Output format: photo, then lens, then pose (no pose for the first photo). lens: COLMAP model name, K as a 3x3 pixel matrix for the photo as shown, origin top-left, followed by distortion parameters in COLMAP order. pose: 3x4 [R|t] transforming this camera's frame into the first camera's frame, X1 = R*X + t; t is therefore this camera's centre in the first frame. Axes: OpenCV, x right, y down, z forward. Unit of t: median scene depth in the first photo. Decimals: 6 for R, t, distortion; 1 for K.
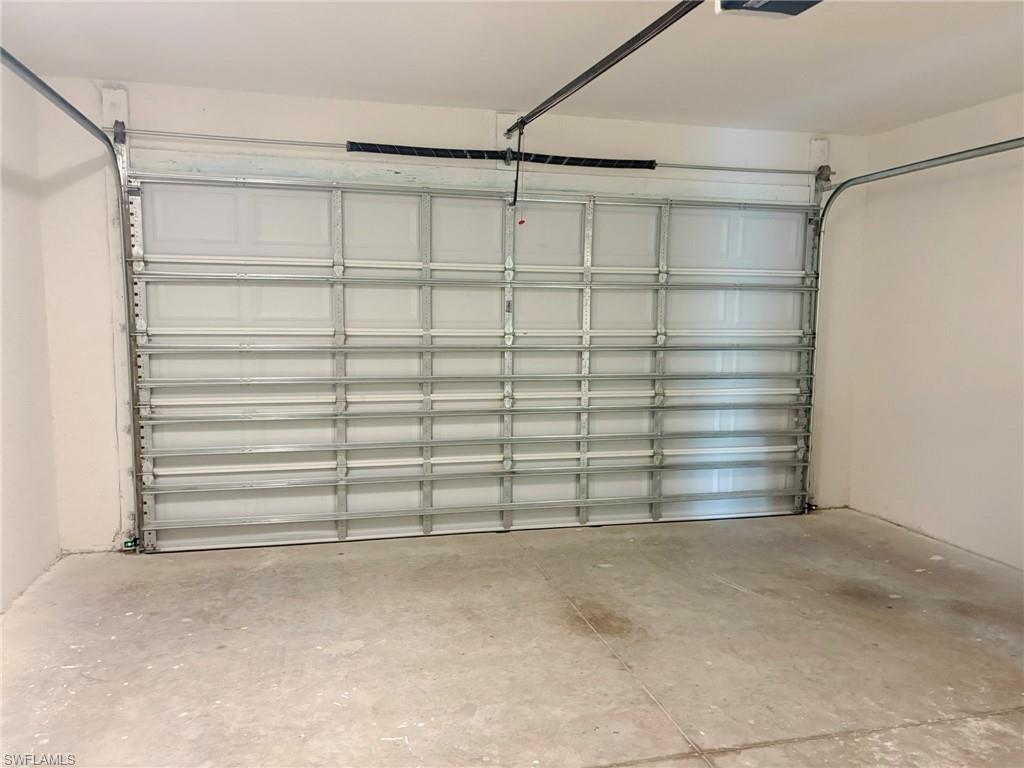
lens RADIAL K [[792.7, 0, 507.0], [0, 792.7, 383.7], [0, 0, 1]] dist [0.037620, -0.038330]
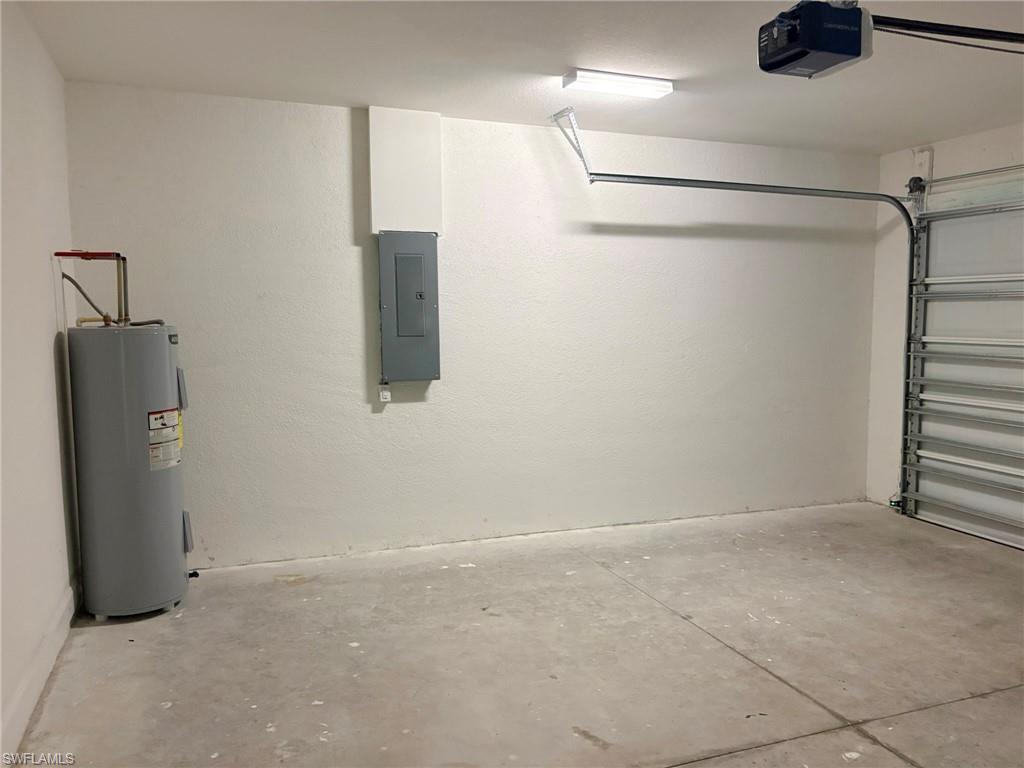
lens RADIAL K [[792.7, 0, 507.7], [0, 792.7, 385.1], [0, 0, 1]] dist [0.037620, -0.038330]
pose [[0.105215, 0.075503, -0.991579, 0.862716], [-0.102042, 0.992670, 0.064759, -0.011224], [0.989200, 0.094369, 0.112148, 0.262803]]
